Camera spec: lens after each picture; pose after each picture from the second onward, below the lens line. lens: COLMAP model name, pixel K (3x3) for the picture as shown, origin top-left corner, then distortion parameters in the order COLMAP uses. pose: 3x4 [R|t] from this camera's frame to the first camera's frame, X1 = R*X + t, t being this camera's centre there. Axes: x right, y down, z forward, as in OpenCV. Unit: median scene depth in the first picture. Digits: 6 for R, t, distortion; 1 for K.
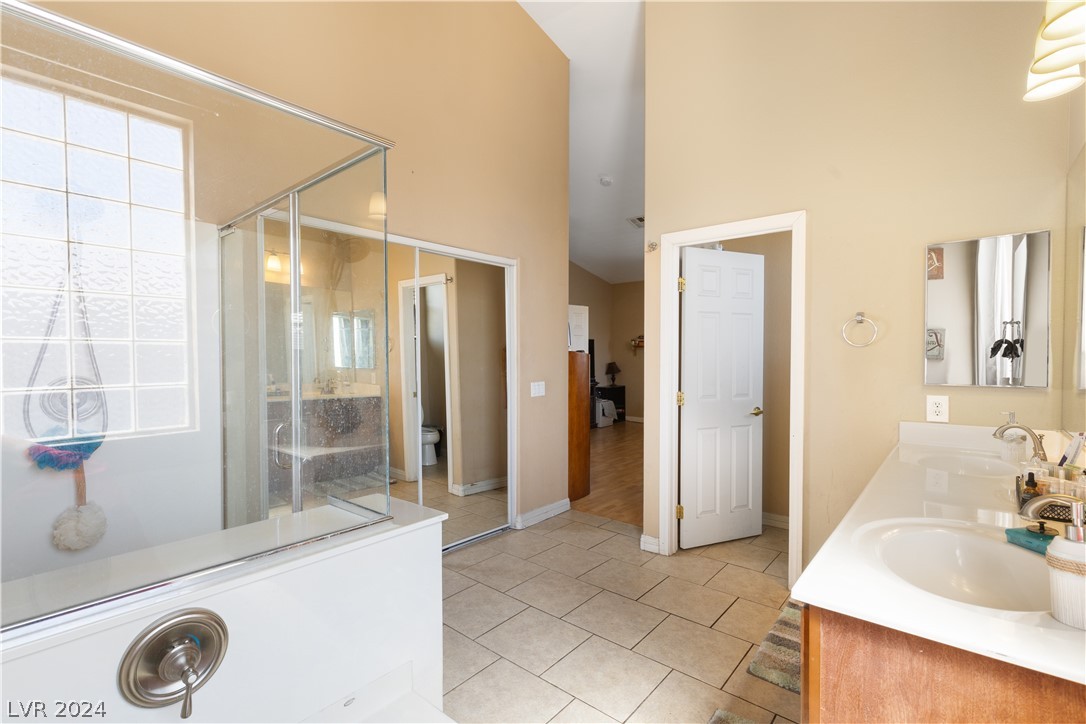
lens RADIAL K [[493.5, 0, 540.5], [0, 493.5, 363.7], [0, 0, 1]] dist [-0.001573, -0.000115]
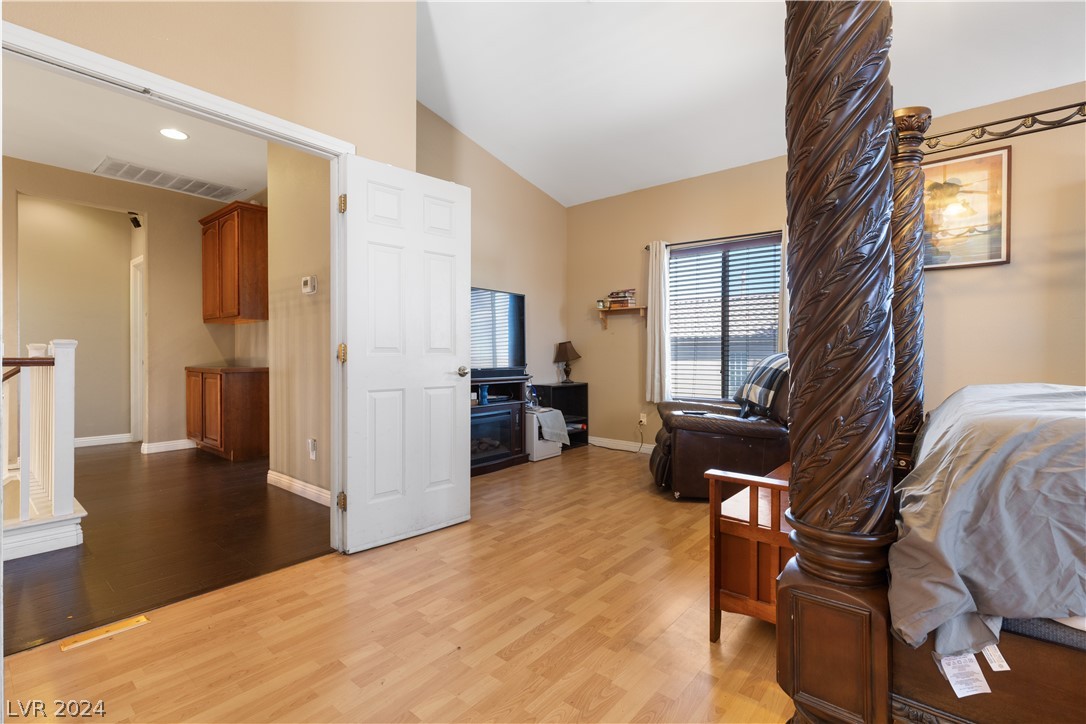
lens RADIAL K [[493.5, 0, 545.6], [0, 493.5, 358.5], [0, 0, 1]] dist [-0.001573, -0.000115]
pose [[0.999870, 0.001546, 0.016053, 0.117211], [-0.001359, 0.999931, -0.011642, 0.024196], [-0.016070, 0.011619, 0.999803, 0.445945]]
